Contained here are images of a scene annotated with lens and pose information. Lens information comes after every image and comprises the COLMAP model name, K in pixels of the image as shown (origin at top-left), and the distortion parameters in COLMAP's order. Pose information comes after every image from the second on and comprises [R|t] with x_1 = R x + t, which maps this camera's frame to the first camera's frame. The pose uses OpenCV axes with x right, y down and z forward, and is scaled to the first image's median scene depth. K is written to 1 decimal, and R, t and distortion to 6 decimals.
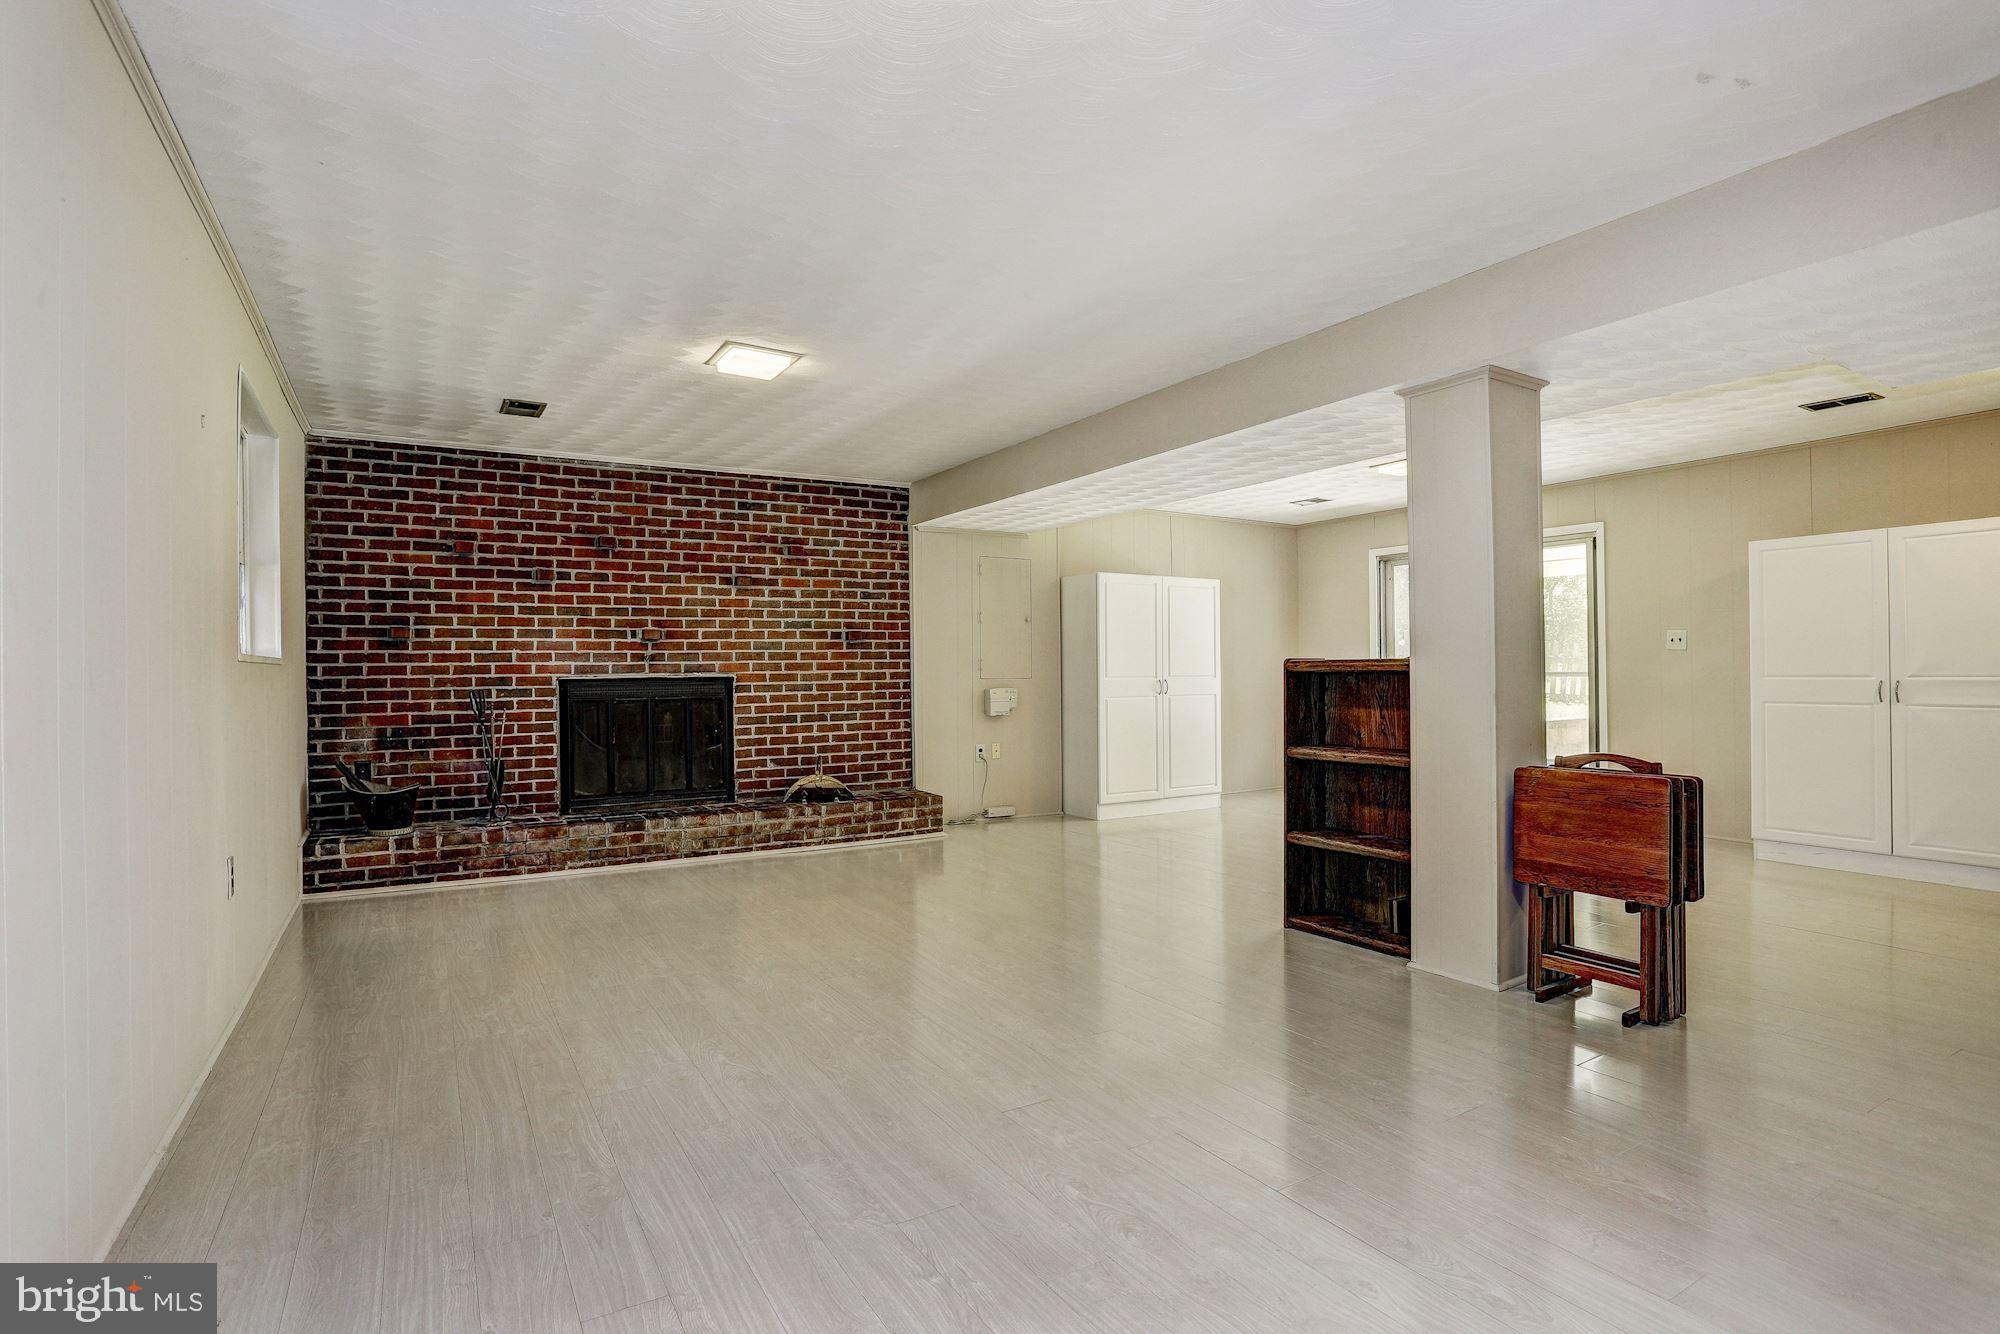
lens RADIAL K [[982.0, 0, 994.3], [0, 982.0, 668.6], [0, 0, 1]] dist [-0.032495, 0.015729]
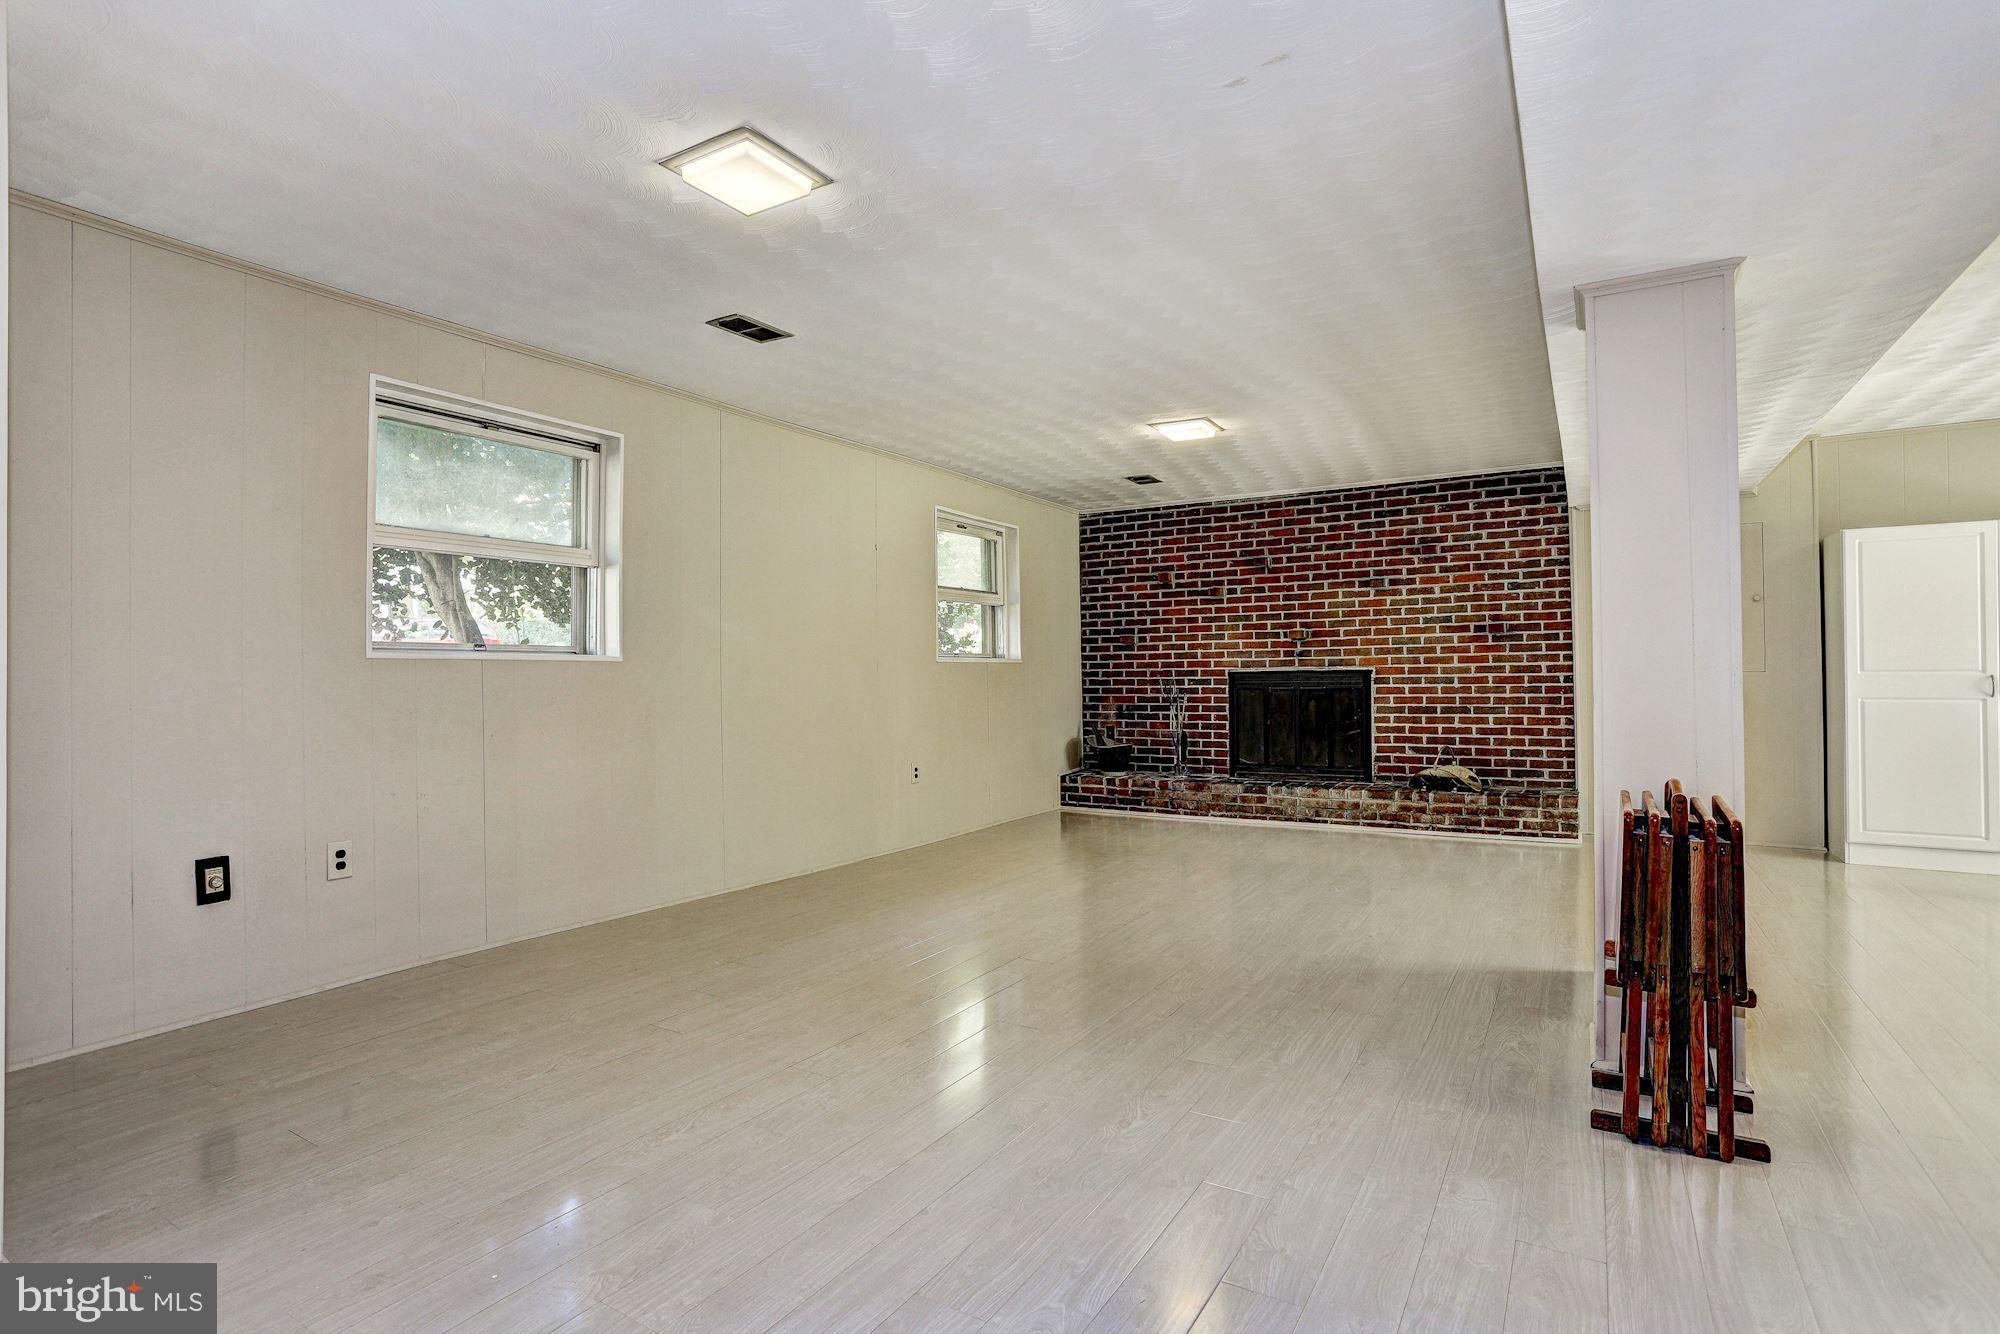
lens RADIAL K [[1020.4, 0, 998.0], [0, 1020.4, 669.2], [0, 0, 1]] dist [-0.040501, 0.004858]
pose [[0.482239, -0.001299, -0.876039, 0.569205], [0.006090, 0.999980, 0.001869, 0.003159], [0.876019, -0.006237, 0.482237, 0.081050]]
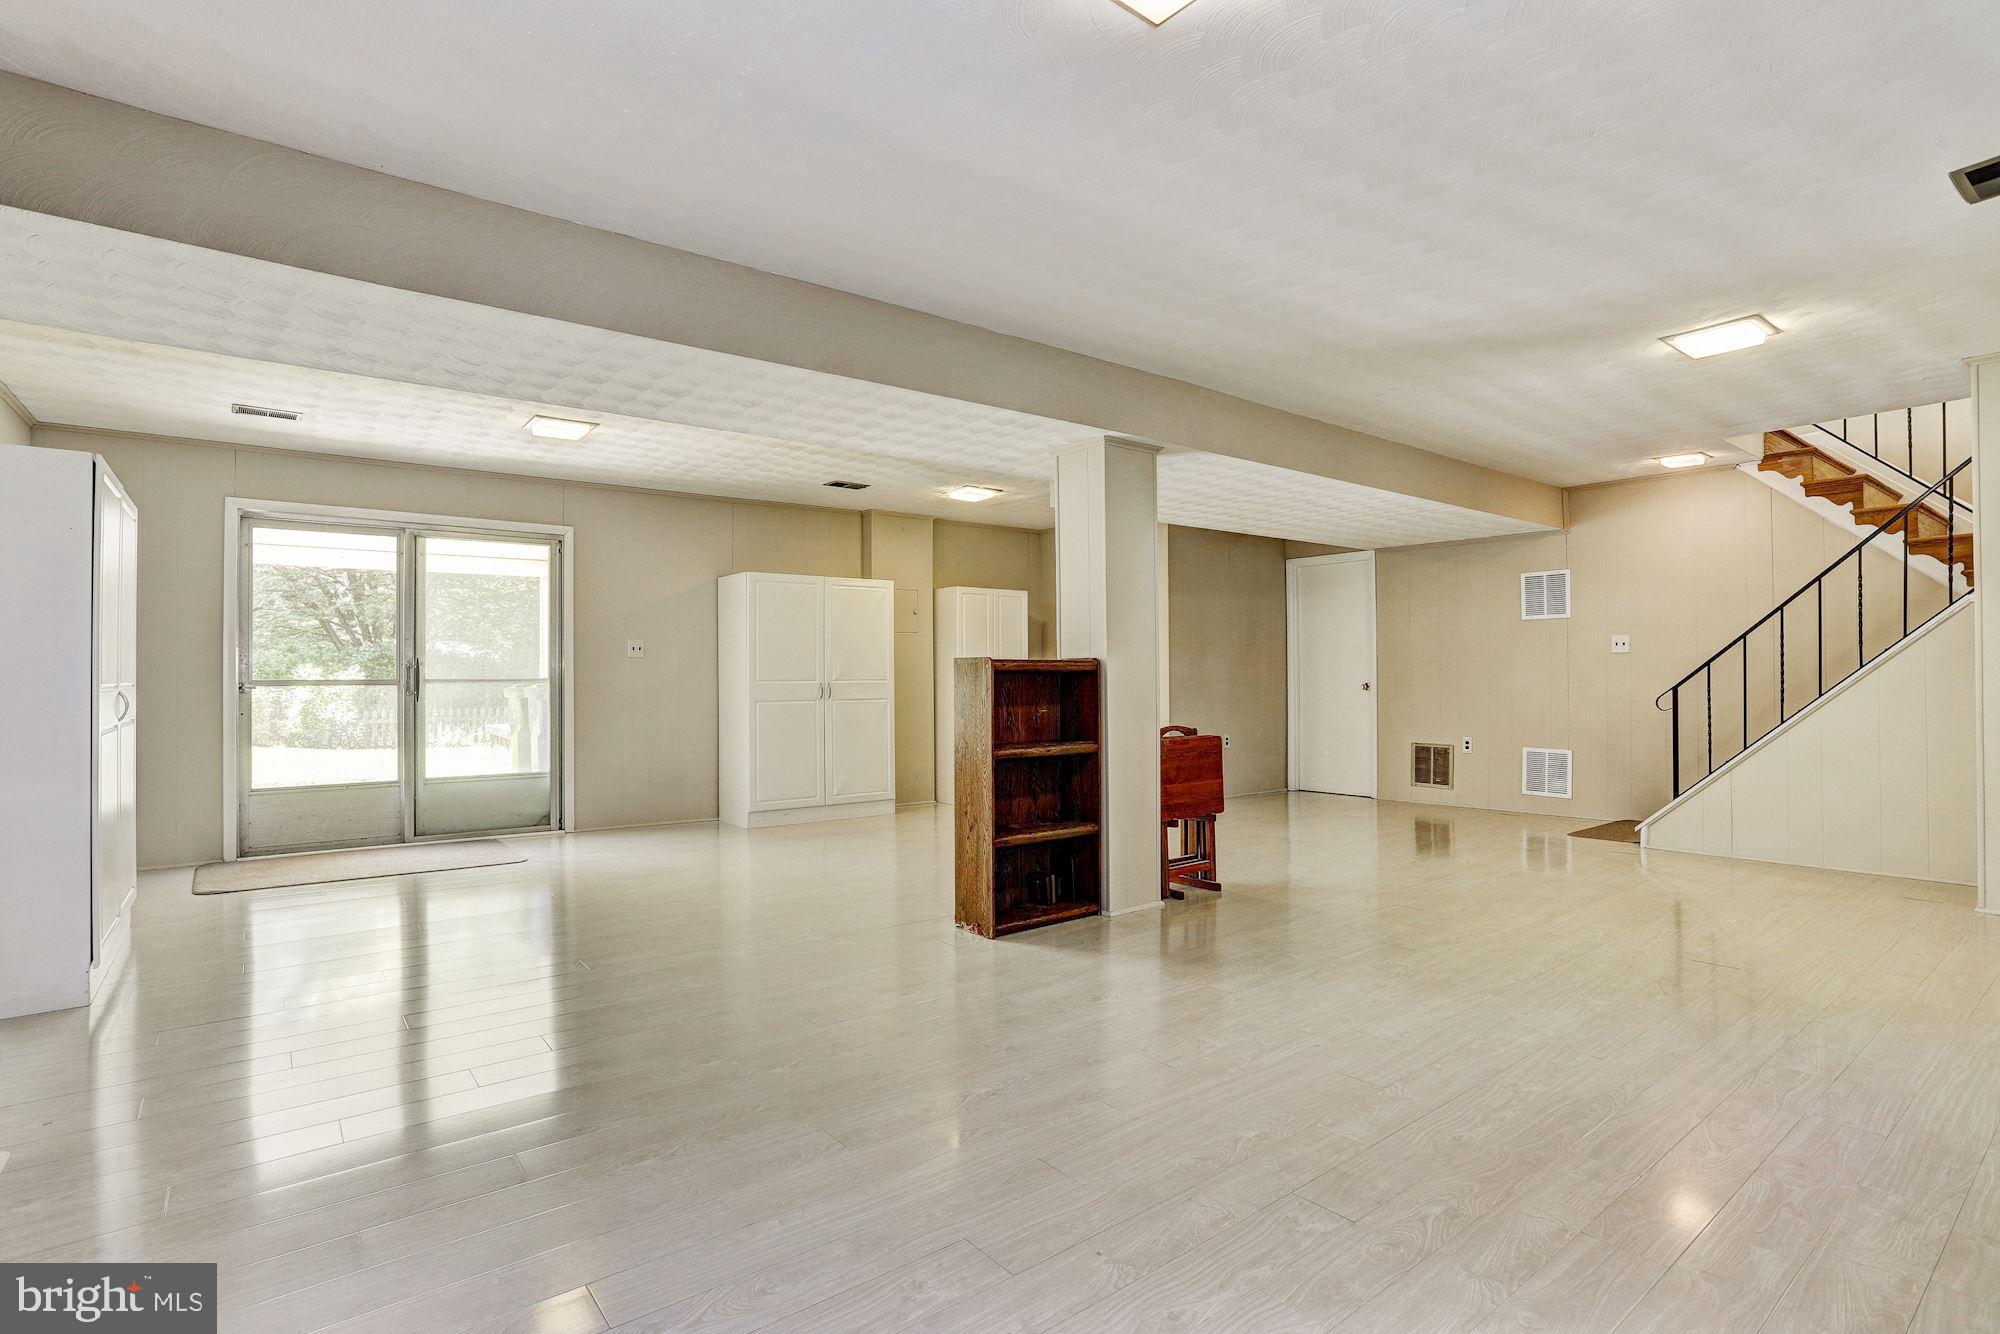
lens RADIAL K [[982.0, 0, 994.3], [0, 982.0, 667.9], [0, 0, 1]] dist [-0.032495, 0.015729]
pose [[-0.134058, 0.016247, 0.990840, -0.459157], [0.001500, 0.999868, -0.016192, 0.010845], [-0.990972, -0.000684, -0.134064, 0.787920]]
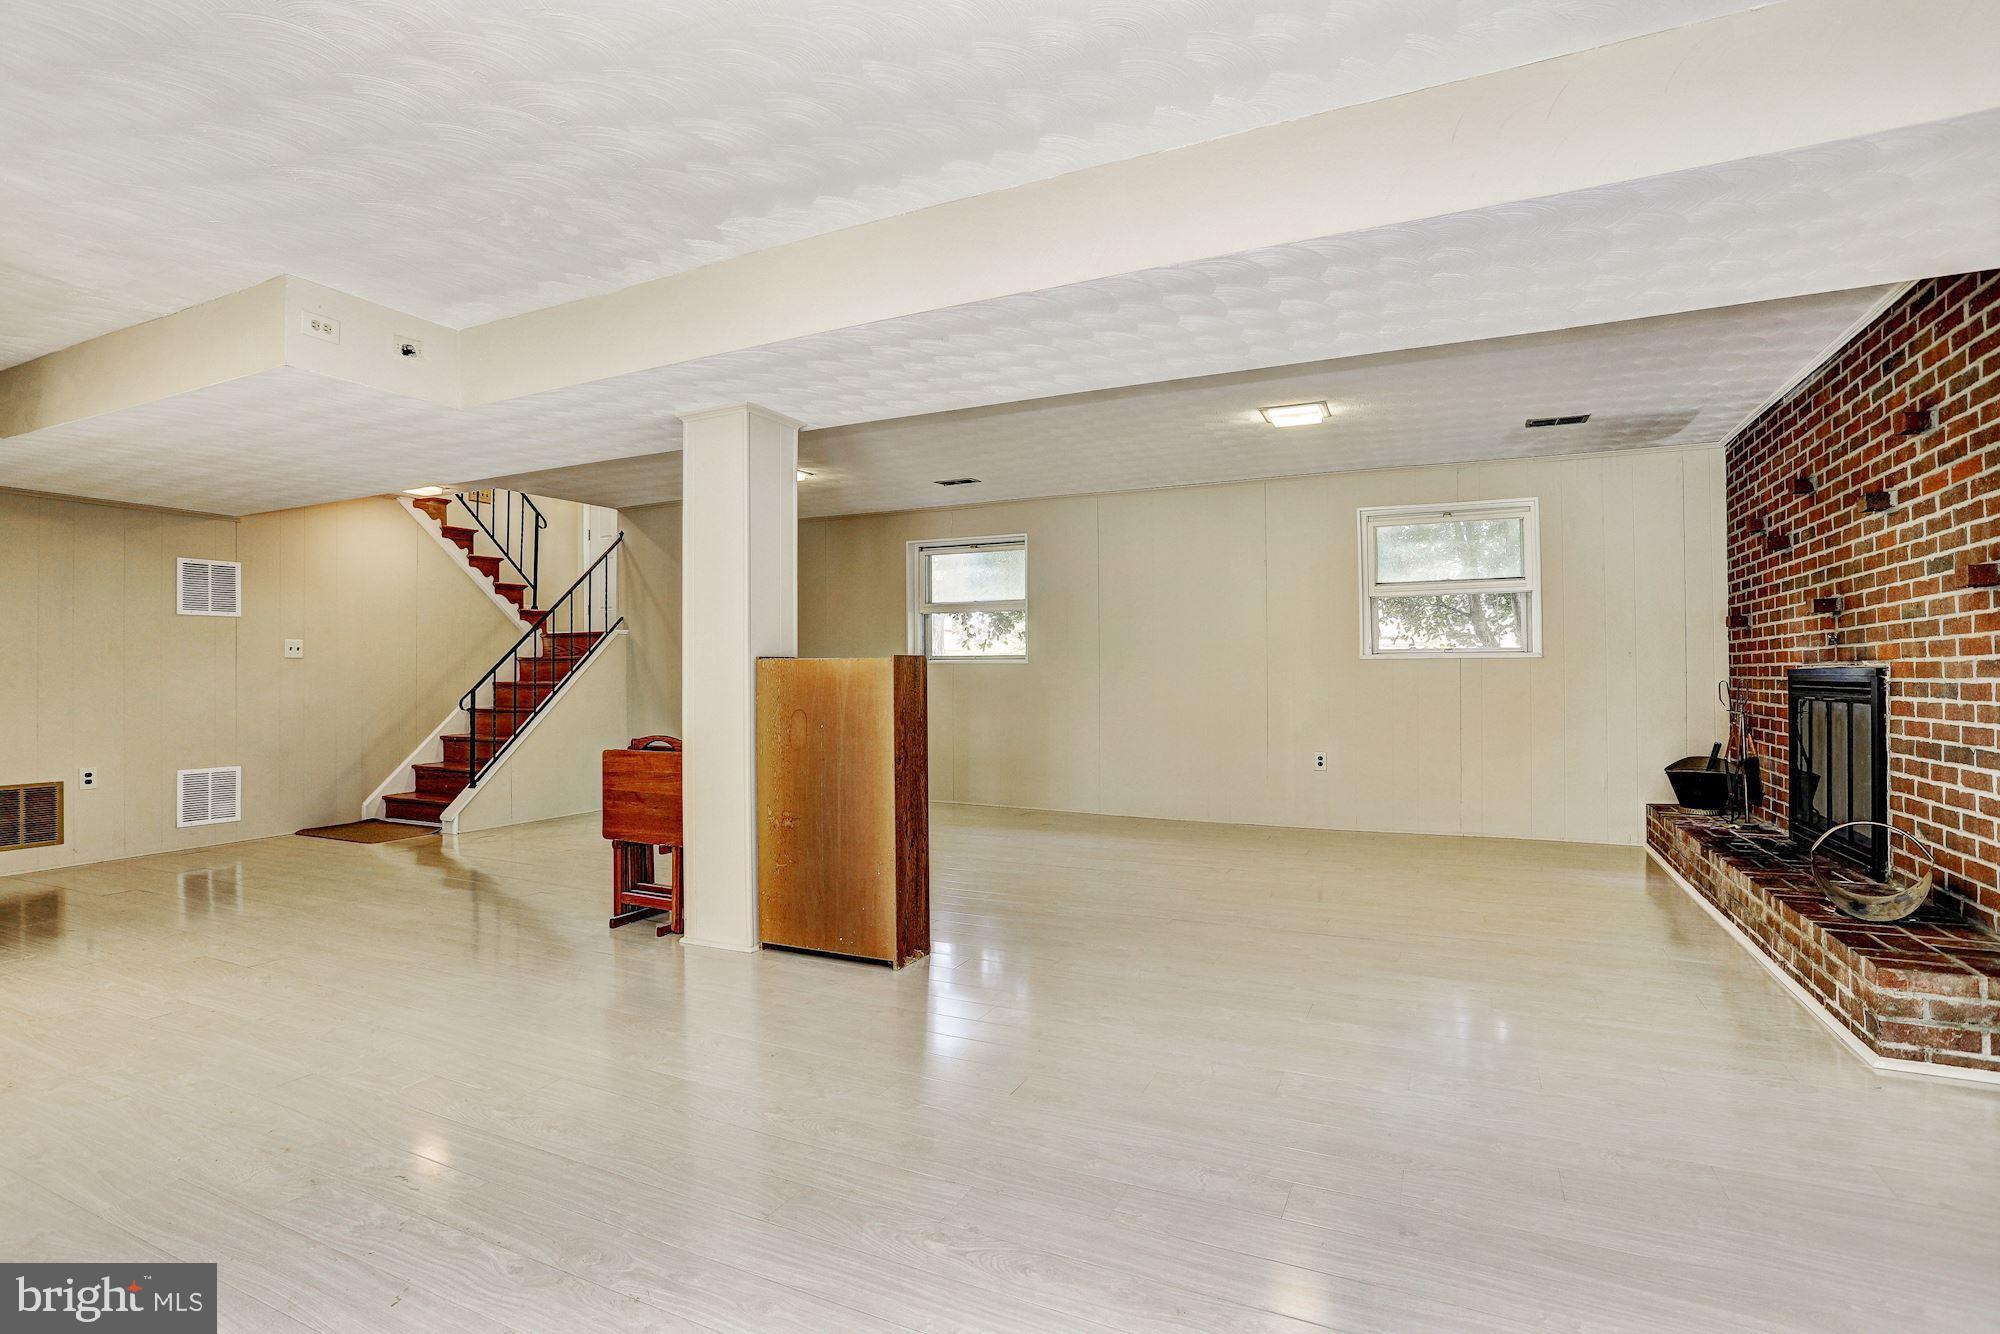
lens RADIAL K [[982.0, 0, 990.2], [0, 982.0, 664.1], [0, 0, 1]] dist [-0.032495, 0.015729]
pose [[-0.828905, 0.005913, -0.559358, 0.526531], [0.014258, 0.999843, -0.010560, 0.005507], [0.559208, -0.016728, -0.828859, 1.250198]]
